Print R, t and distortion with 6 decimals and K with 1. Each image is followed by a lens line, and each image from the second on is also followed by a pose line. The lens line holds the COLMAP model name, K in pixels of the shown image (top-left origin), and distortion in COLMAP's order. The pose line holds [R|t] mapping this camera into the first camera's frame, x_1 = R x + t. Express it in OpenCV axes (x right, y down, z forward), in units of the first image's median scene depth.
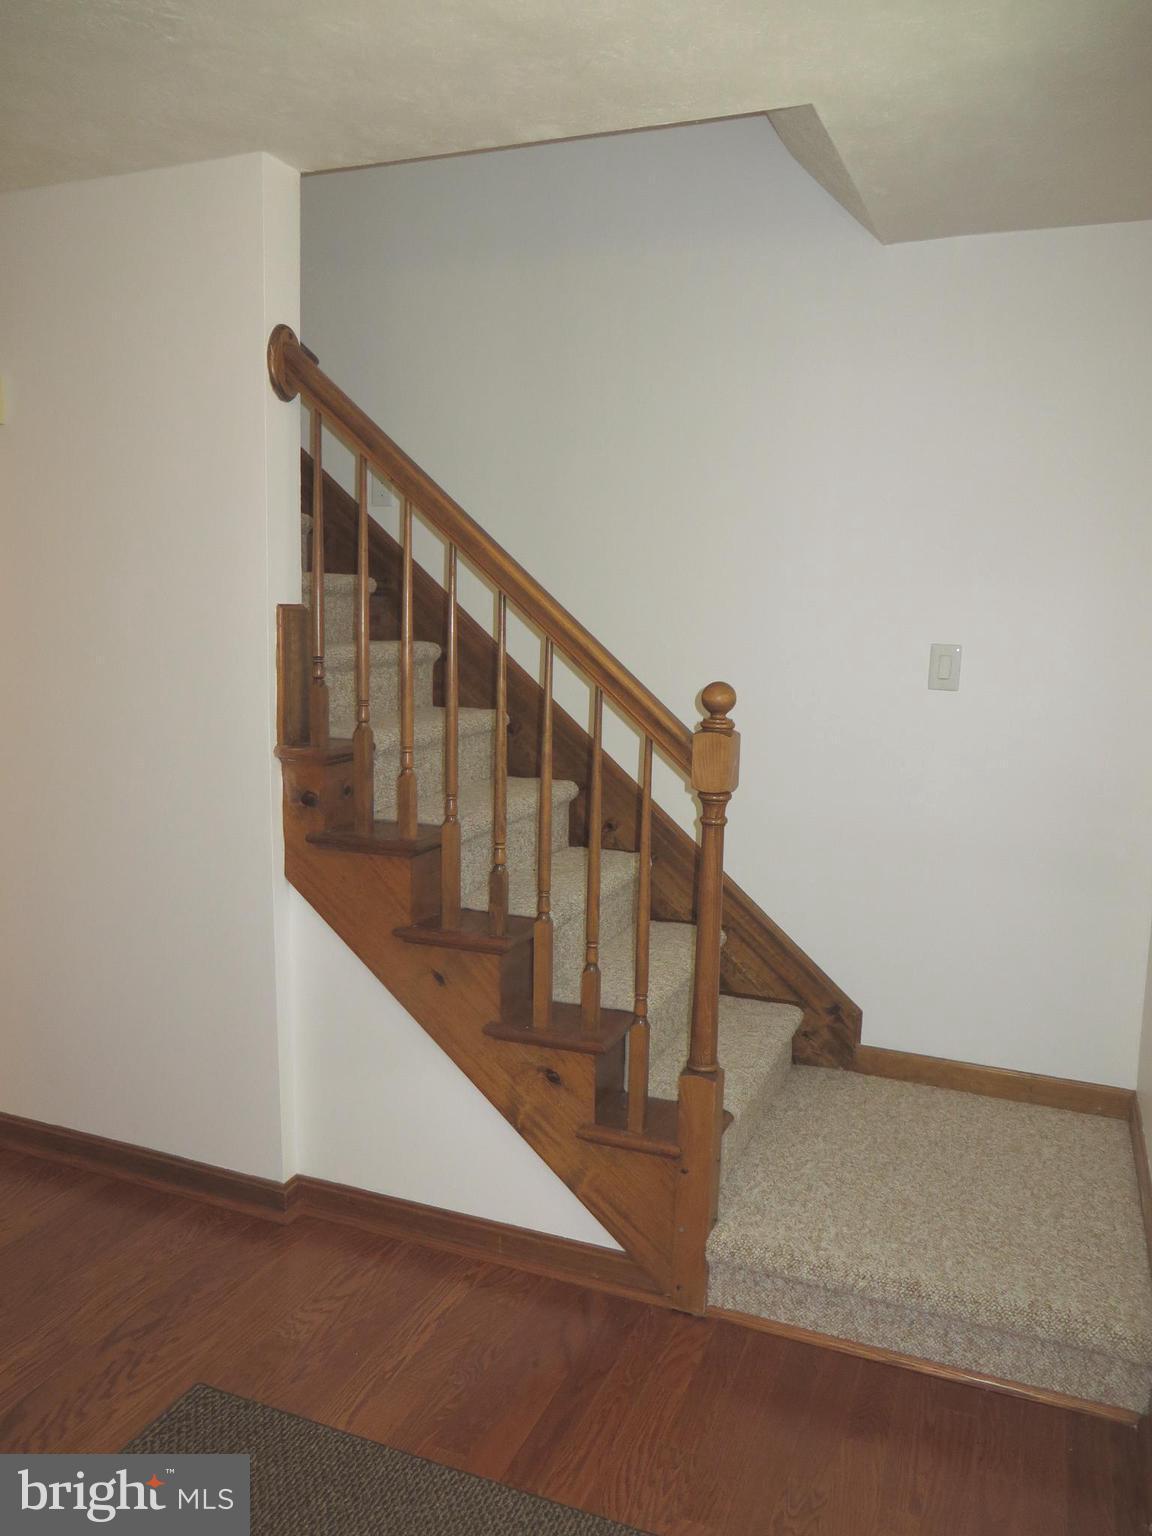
lens RADIAL K [[1154.8, 0, 576.0], [0, 1154.8, 768.0], [0, 0, 1]] dist [-0.008436, 0.004118]
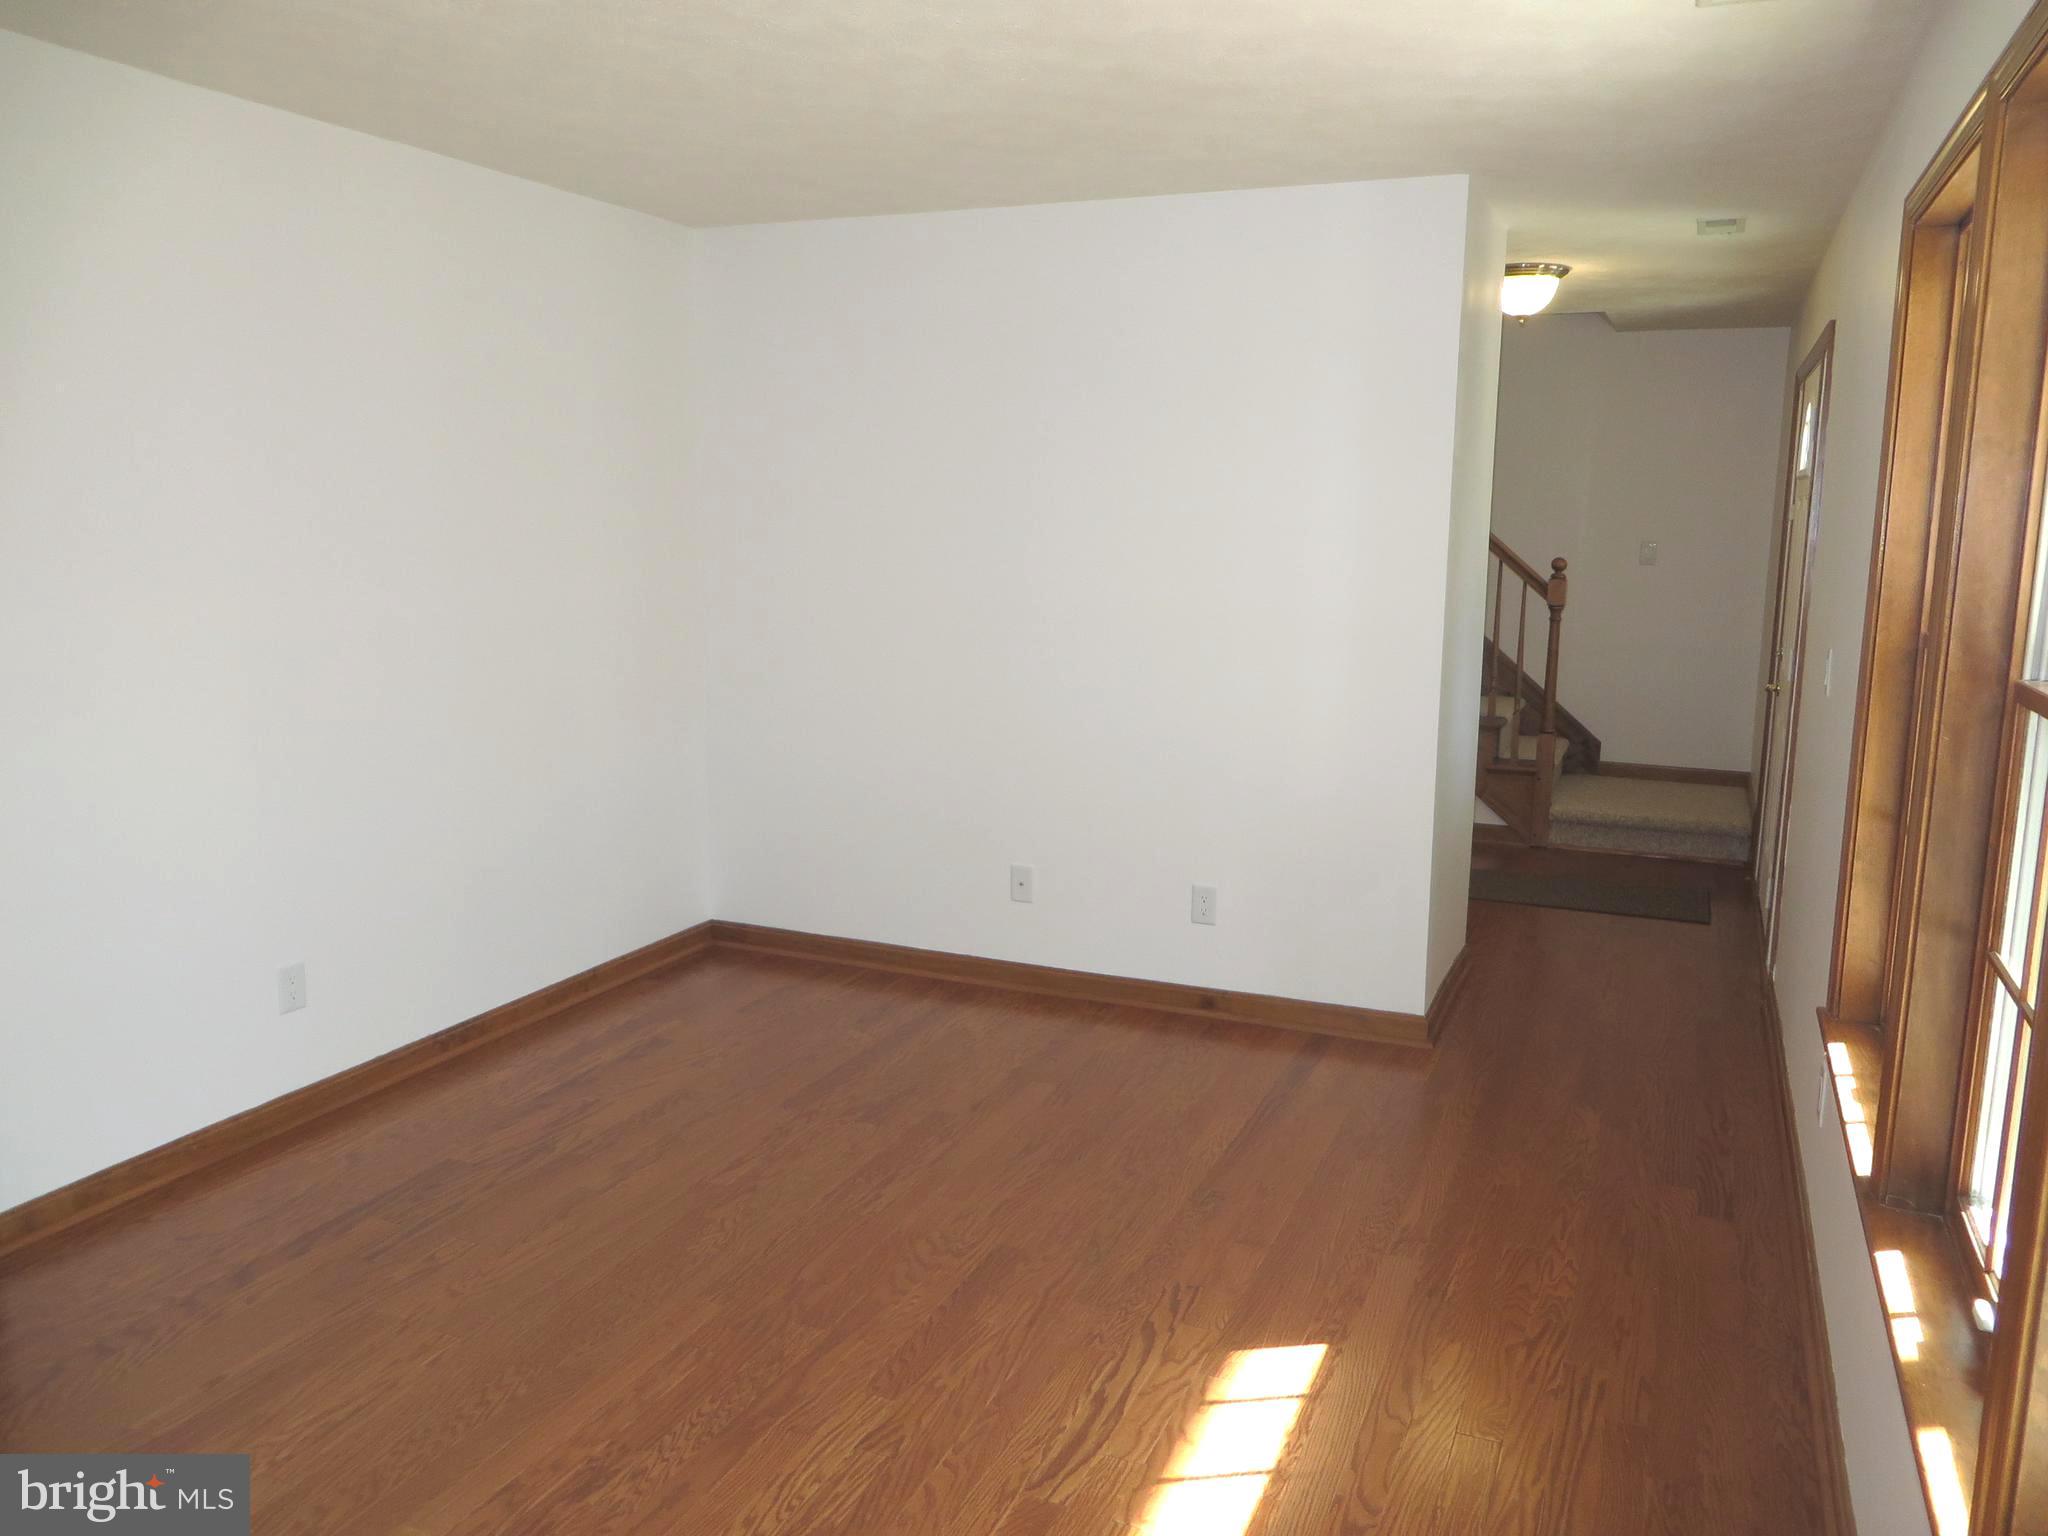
lens RADIAL K [[1539.8, 0, 1015.0], [0, 1539.8, 760.6], [0, 0, 1]] dist [-0.008436, 0.004118]
pose [[0.999606, -0.010866, -0.025872, -0.860989], [0.011489, 0.999645, 0.024059, 0.237194], [0.025601, -0.024346, 0.999376, -2.037694]]
